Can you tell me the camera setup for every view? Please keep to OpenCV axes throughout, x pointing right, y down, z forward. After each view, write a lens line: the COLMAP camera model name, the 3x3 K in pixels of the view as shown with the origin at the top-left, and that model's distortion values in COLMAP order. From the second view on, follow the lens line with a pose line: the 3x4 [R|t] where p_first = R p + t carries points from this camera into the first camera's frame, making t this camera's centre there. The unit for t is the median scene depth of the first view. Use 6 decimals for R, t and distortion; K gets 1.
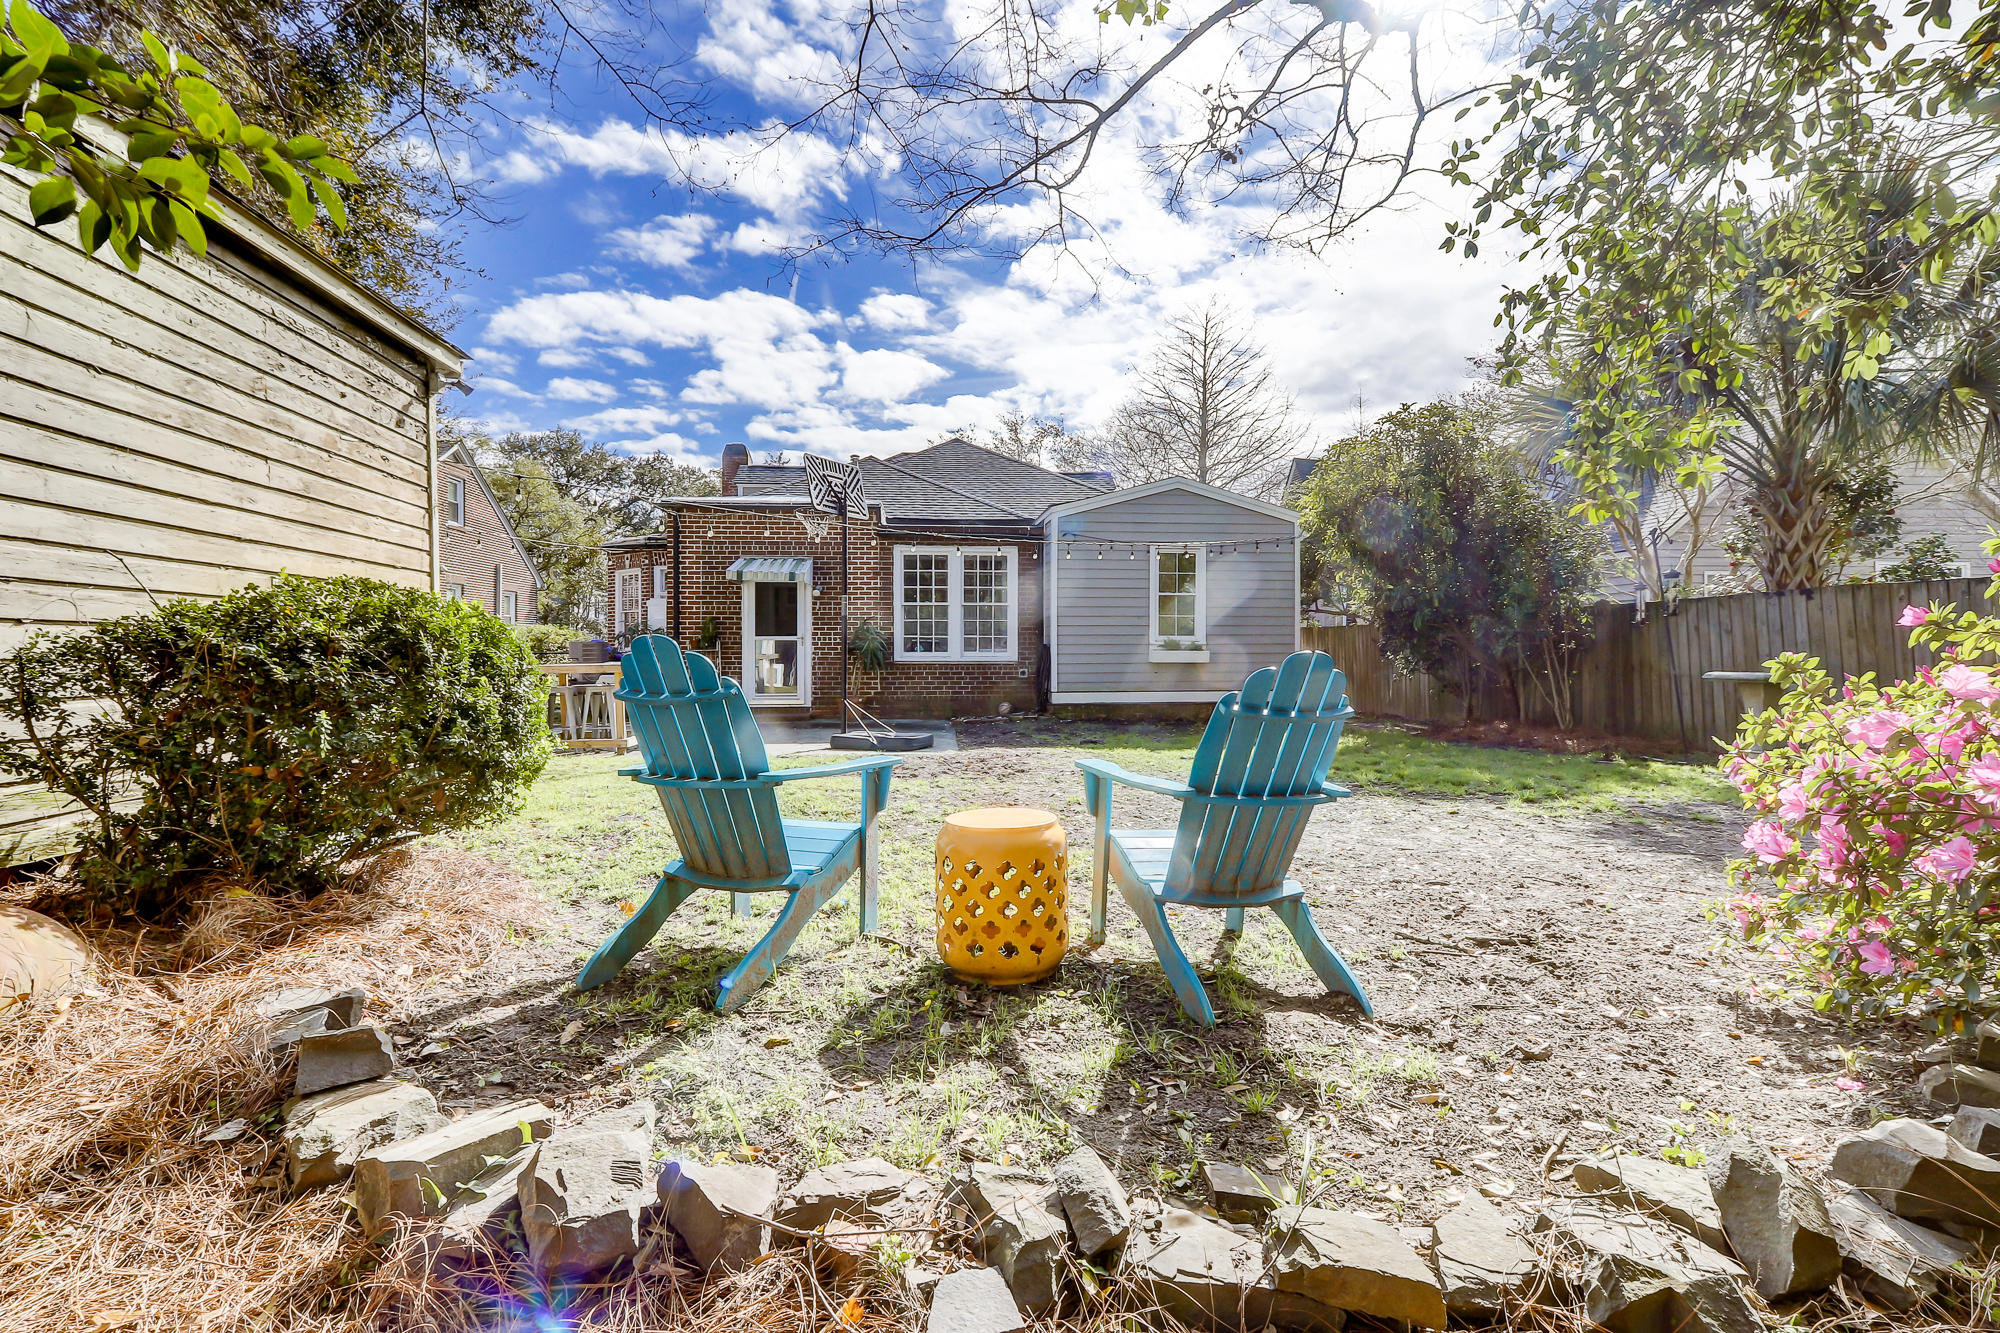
lens RADIAL K [[948.0, 0, 1004.5], [0, 948.0, 659.0], [0, 0, 1]] dist [-0.002900, 0.000586]
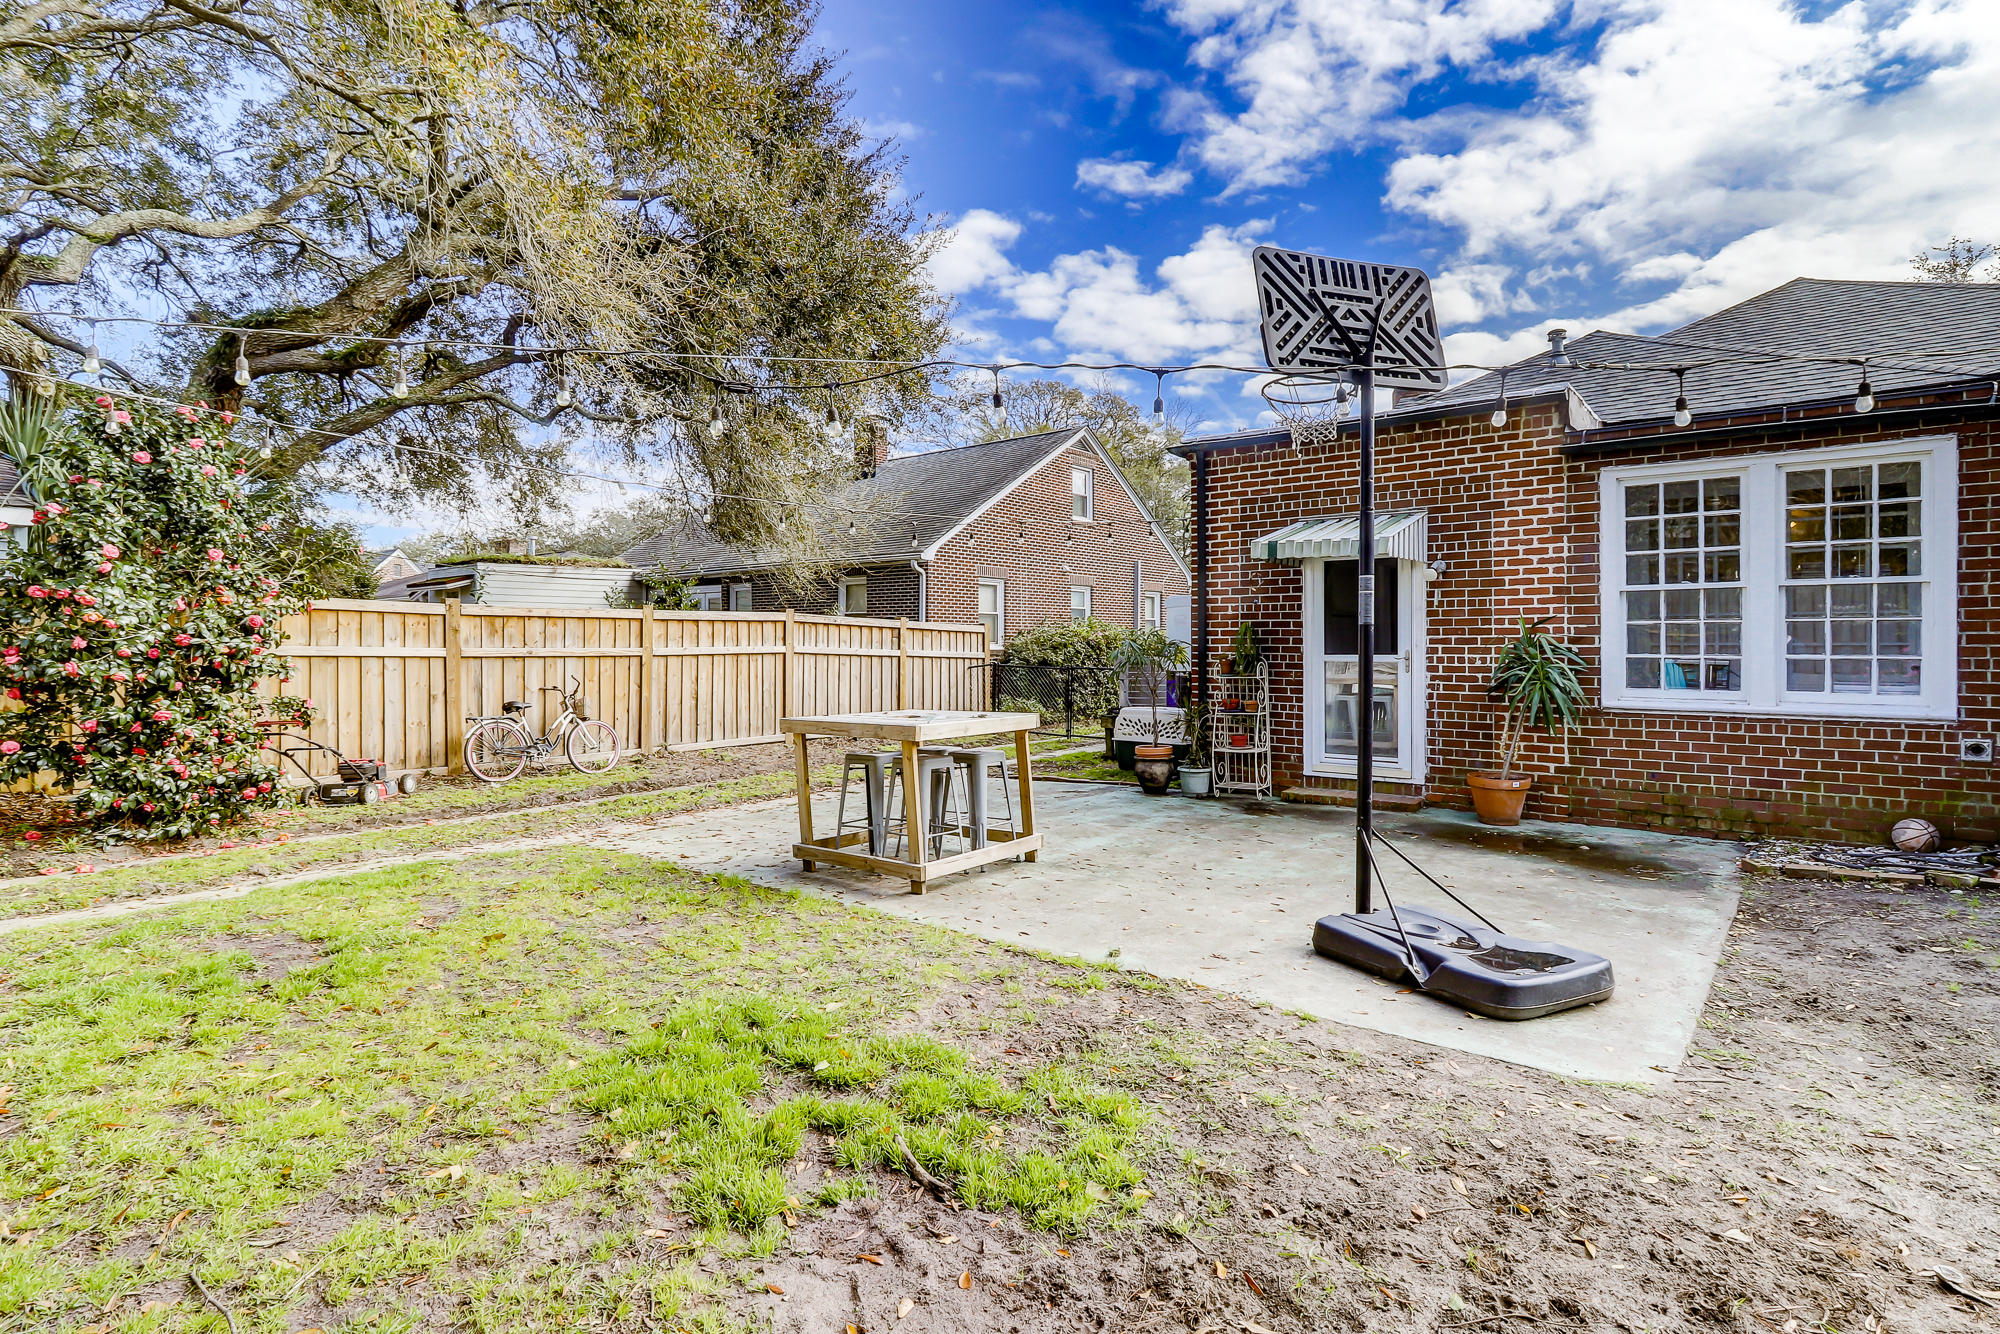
lens RADIAL K [[983.2, 0, 995.2], [0, 983.2, 649.4], [0, 0, 1]] dist [-0.002905, -0.000583]
pose [[0.730252, 0.000080, -0.683178, -0.000068], [-0.006933, 0.999949, -0.007293, -0.021376], [0.683143, 0.010063, 0.730216, 0.419722]]
